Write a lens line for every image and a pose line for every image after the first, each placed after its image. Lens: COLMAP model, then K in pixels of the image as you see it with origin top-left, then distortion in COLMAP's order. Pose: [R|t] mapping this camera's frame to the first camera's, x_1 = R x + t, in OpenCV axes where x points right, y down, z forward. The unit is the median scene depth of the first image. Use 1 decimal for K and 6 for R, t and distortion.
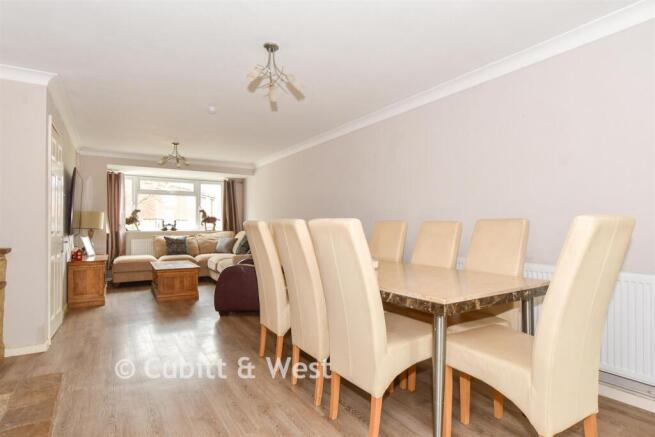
lens RADIAL K [[355.8, 0, 326.1], [0, 355.8, 223.0], [0, 0, 1]] dist [-0.001945, -0.000101]
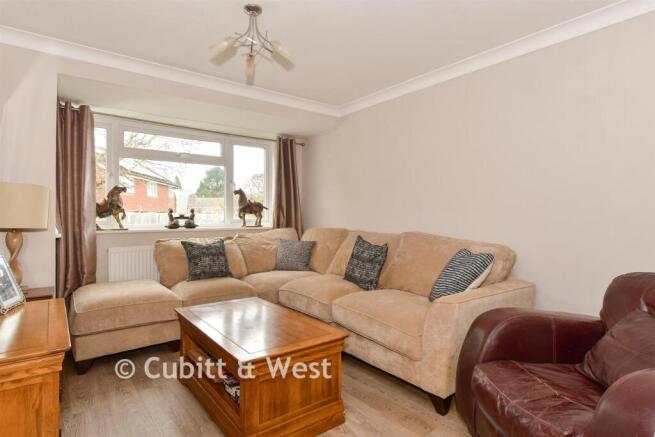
lens RADIAL K [[355.8, 0, 328.6], [0, 355.8, 213.5], [0, 0, 1]] dist [-0.001945, -0.000101]
pose [[0.992821, -0.000937, 0.119606, -0.290665], [0.000667, 0.999997, 0.002301, -0.001339], [-0.119607, -0.002204, 0.992819, 0.455346]]
